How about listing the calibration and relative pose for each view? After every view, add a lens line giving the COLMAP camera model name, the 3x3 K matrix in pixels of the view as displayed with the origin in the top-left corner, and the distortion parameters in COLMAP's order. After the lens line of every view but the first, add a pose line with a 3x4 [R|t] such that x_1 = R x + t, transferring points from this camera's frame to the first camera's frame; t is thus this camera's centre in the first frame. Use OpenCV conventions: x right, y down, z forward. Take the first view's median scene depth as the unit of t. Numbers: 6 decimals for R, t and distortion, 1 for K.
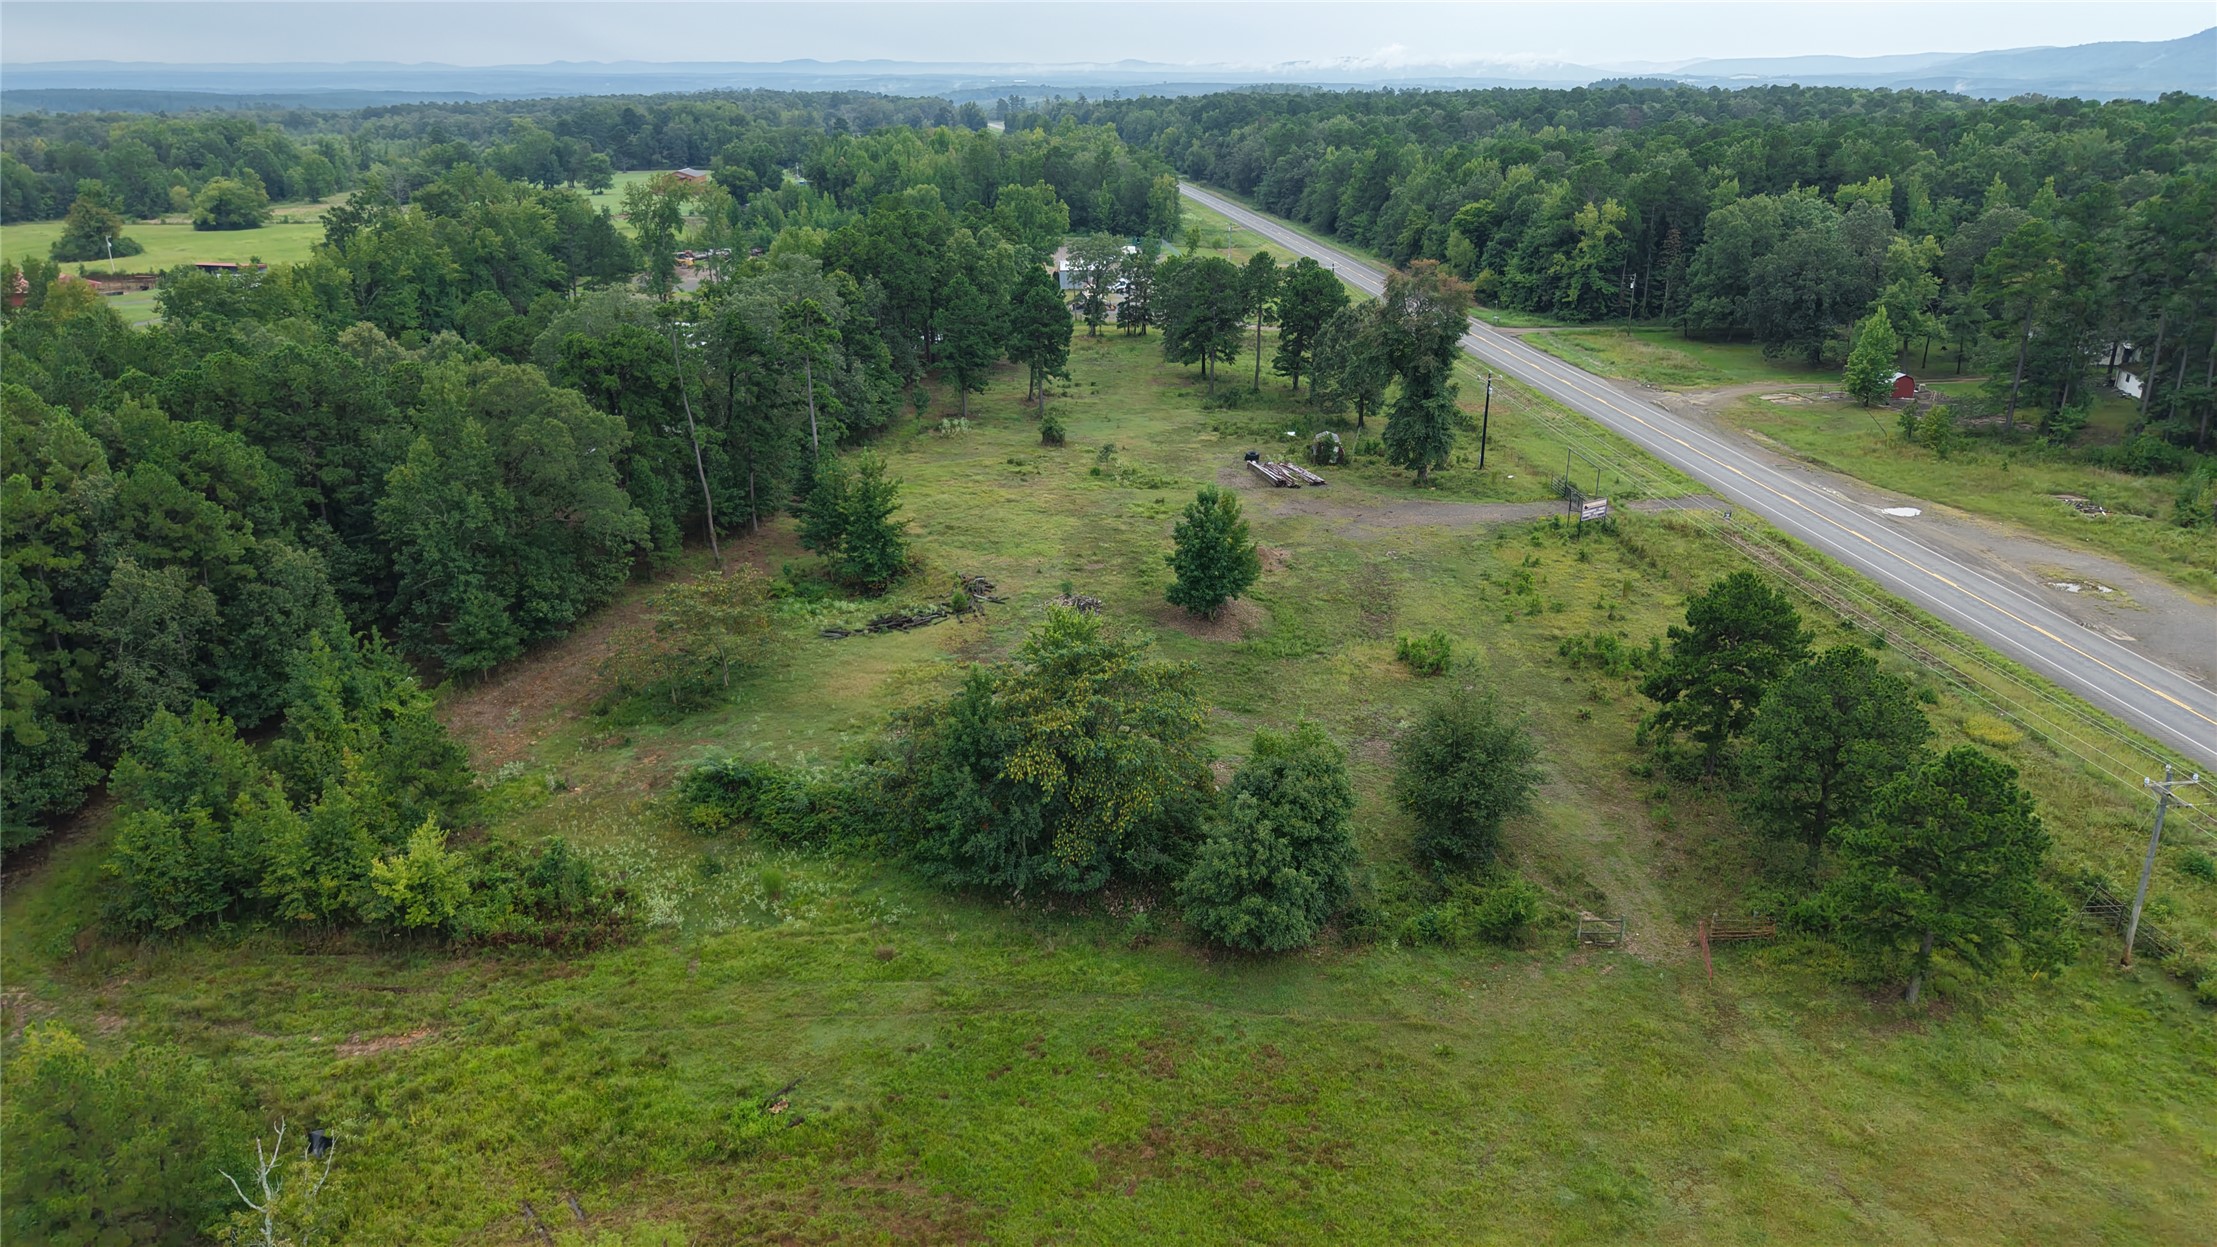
lens RADIAL K [[1483.7, 0, 1101.5], [0, 1483.7, 631.9], [0, 0, 1]] dist [0.024632, -0.029184]
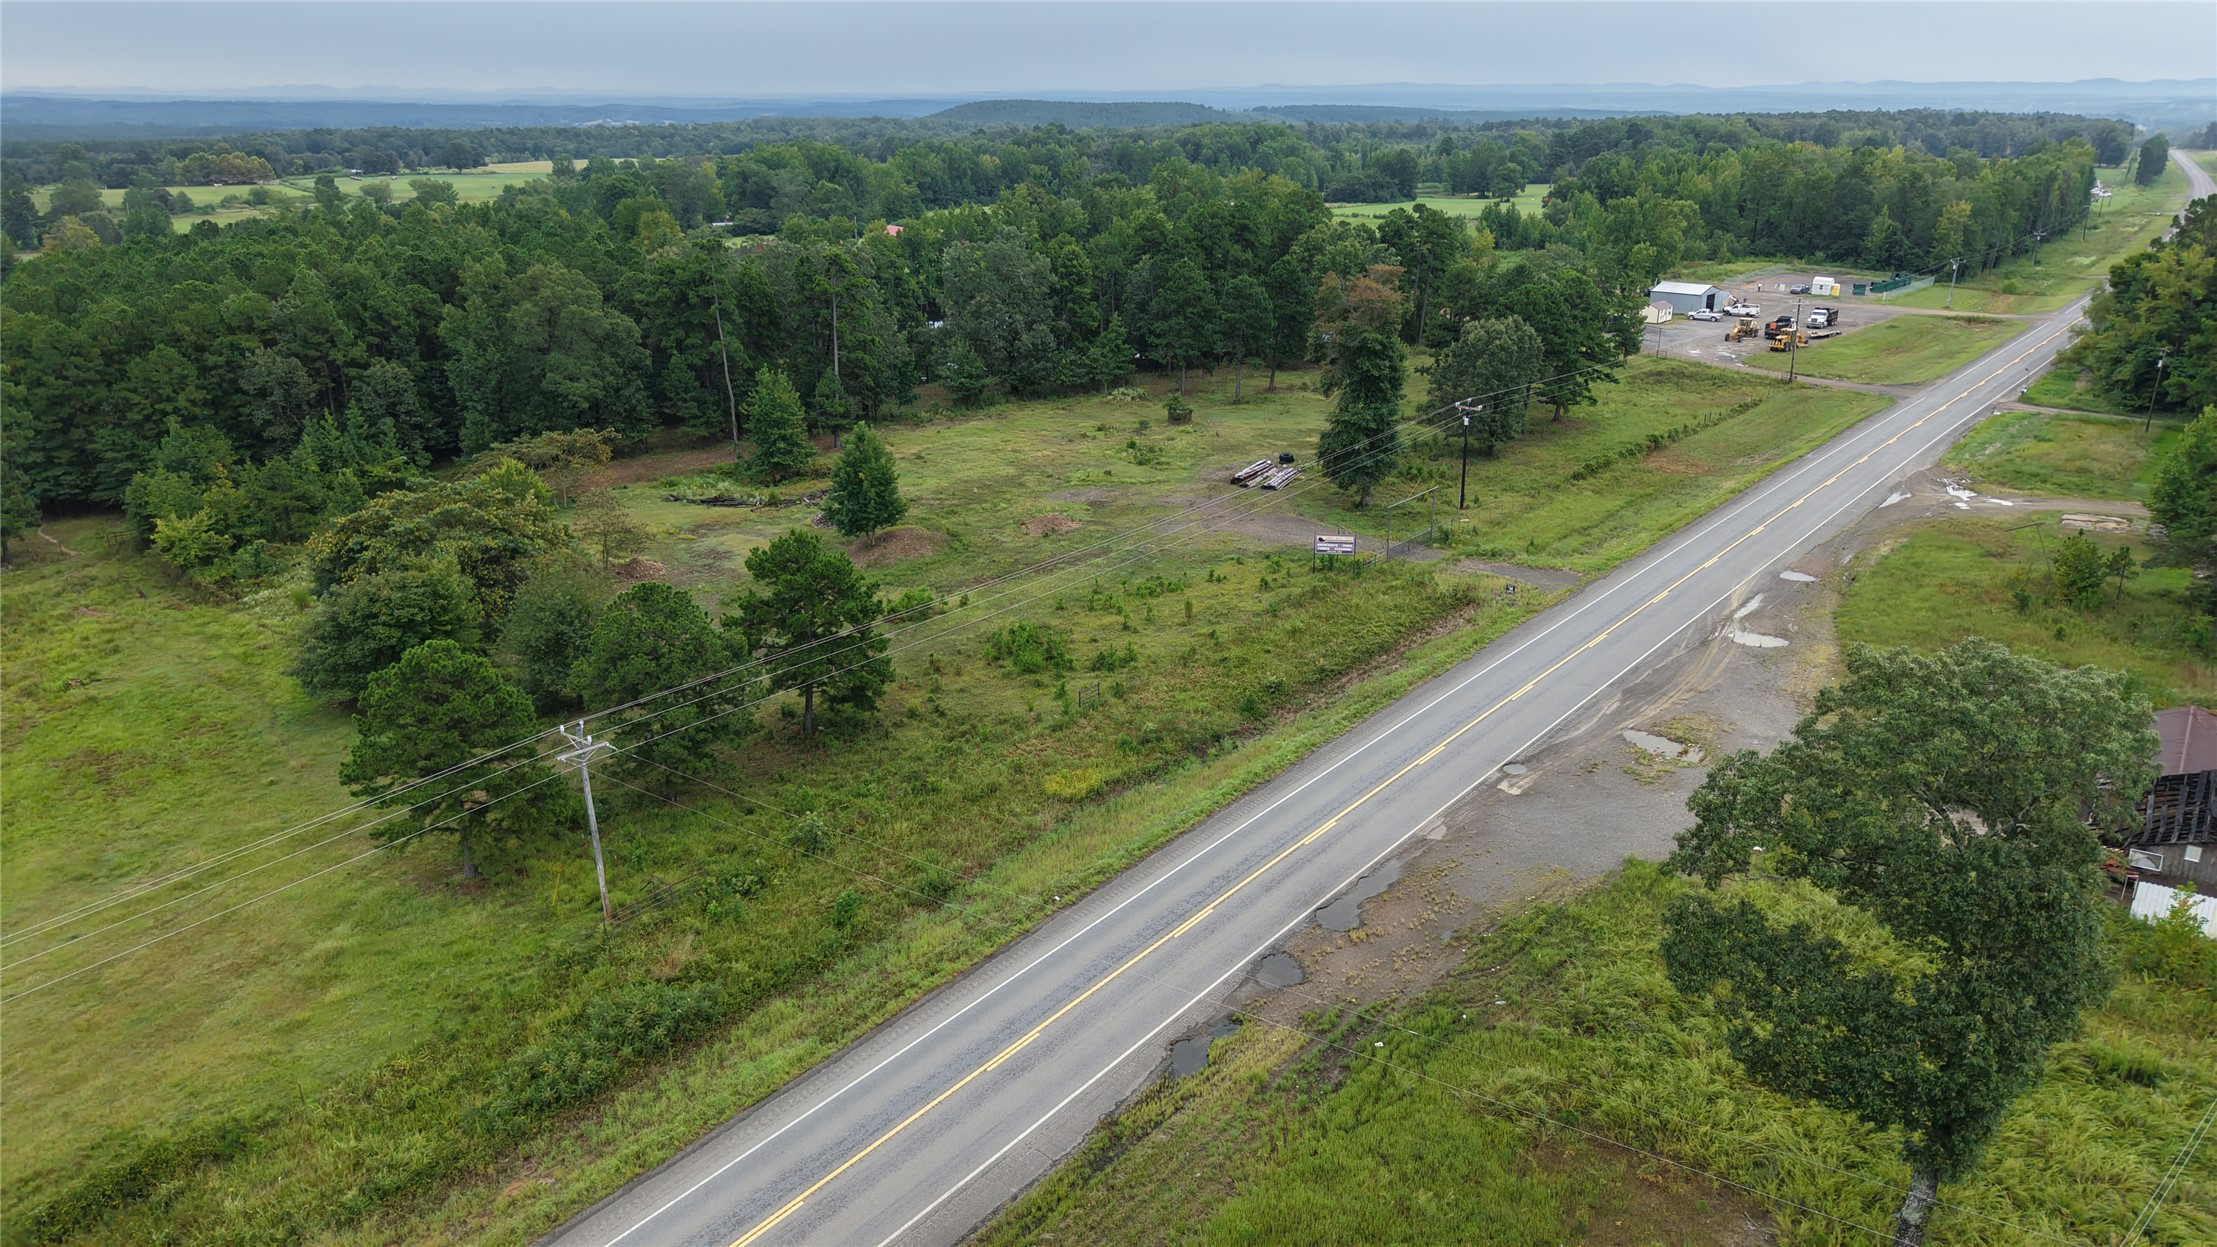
lens RADIAL K [[1483.7, 0, 1110.1], [0, 1483.7, 627.0], [0, 0, 1]] dist [0.024632, -0.029184]
pose [[0.734204, 0.233163, -0.637636, 0.991287], [-0.242423, 0.967300, 0.074573, -0.082507], [0.634173, 0.099826, 0.766720, 0.278058]]
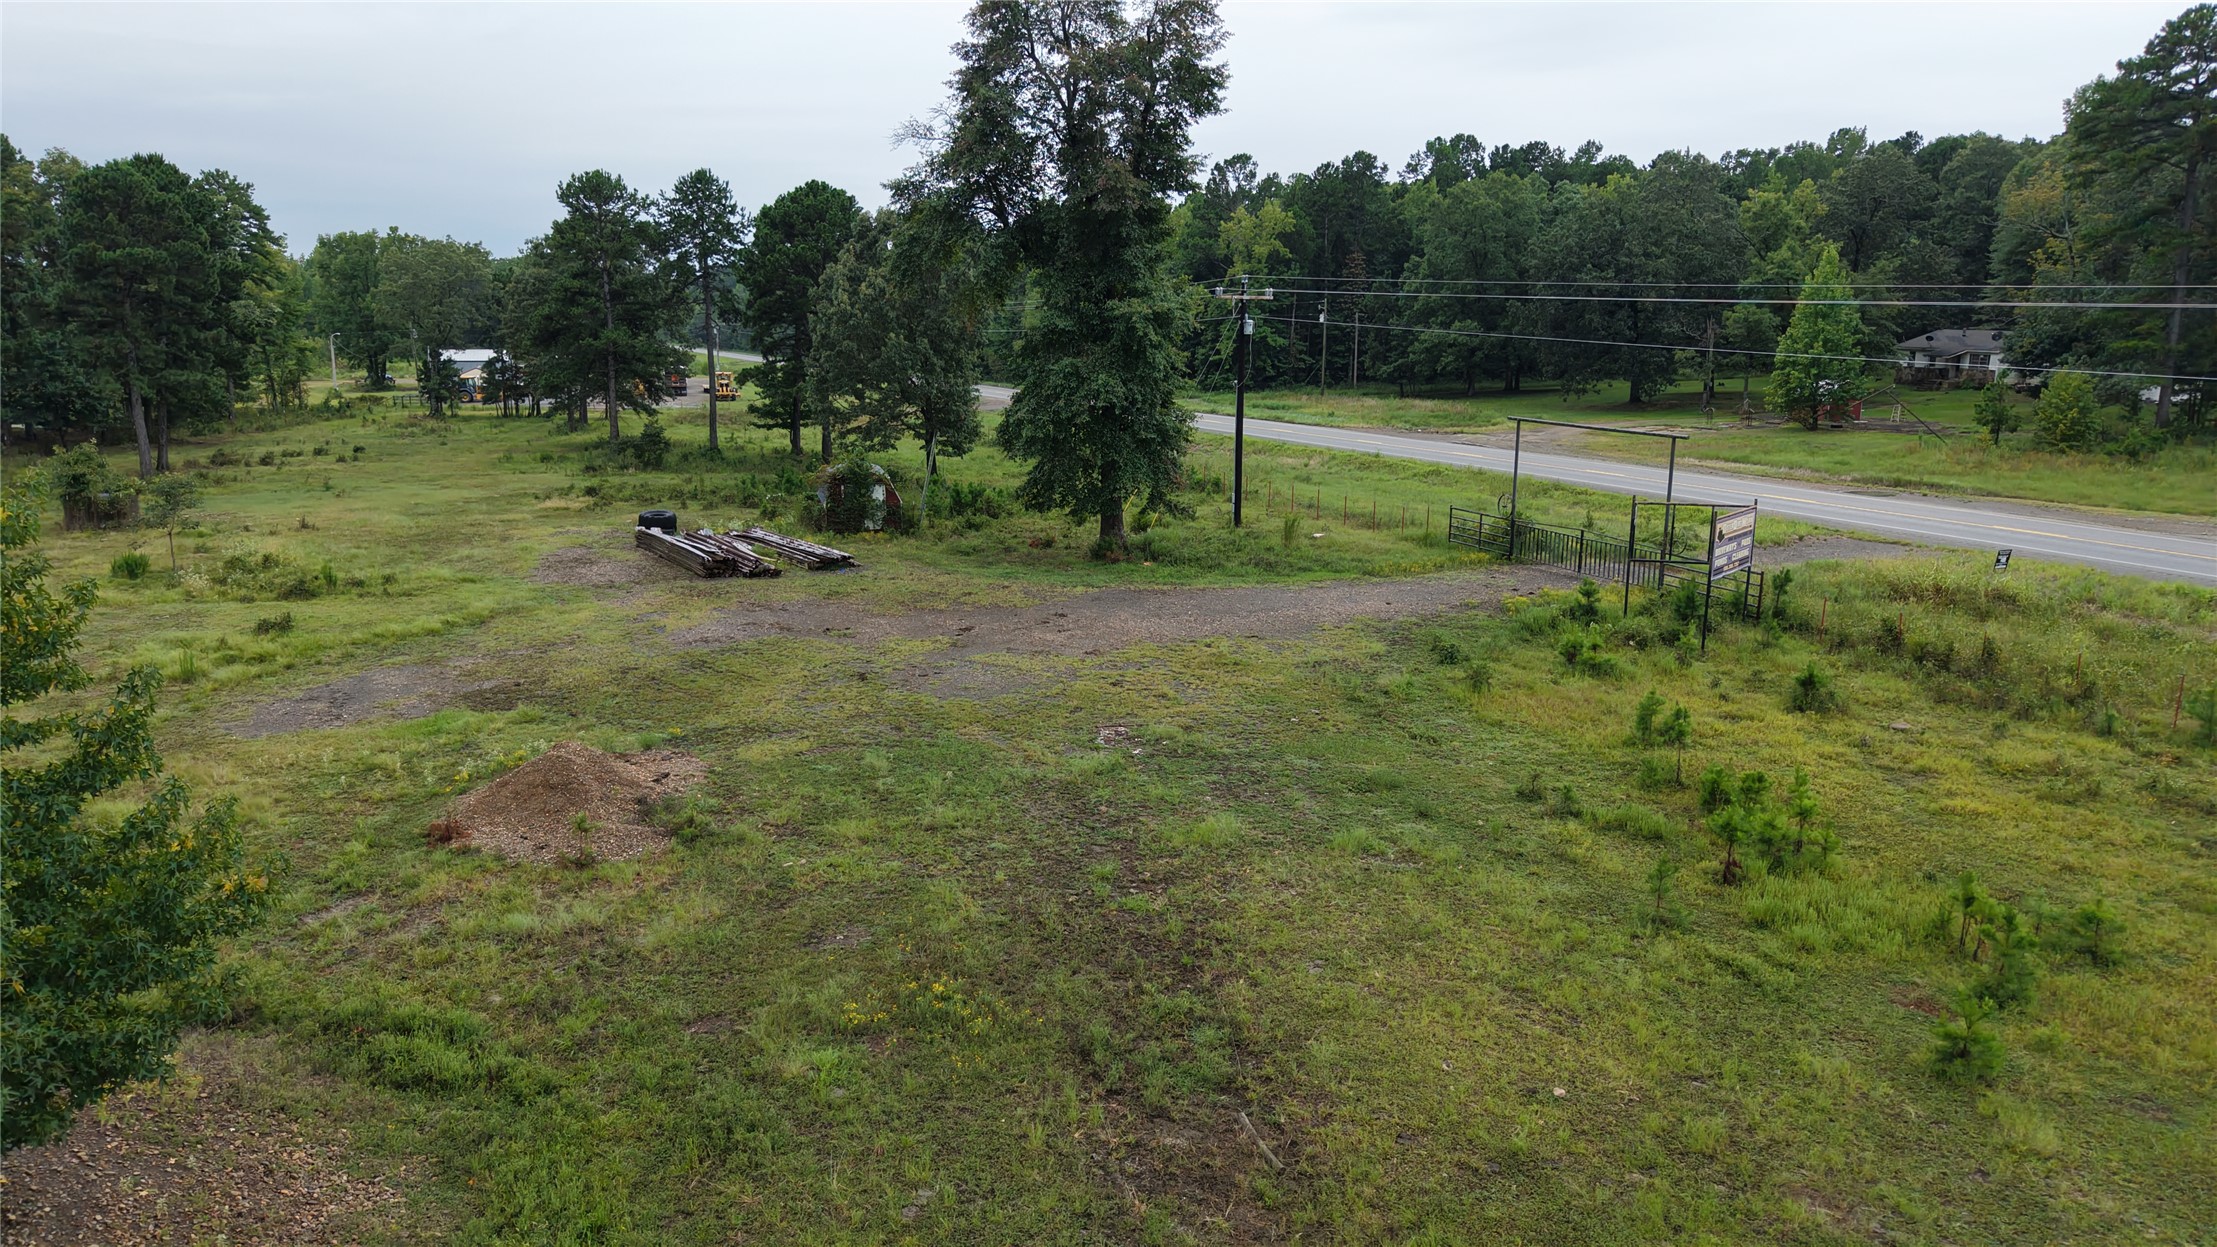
lens RADIAL K [[1483.7, 0, 1109.1], [0, 1483.7, 636.6], [0, 0, 1]] dist [0.024632, -0.029184]
pose [[0.953374, -0.055168, 0.296708, 0.144768], [0.097722, 0.986614, -0.130554, -0.044381], [-0.285533, 0.153461, 0.946002, 0.915175]]
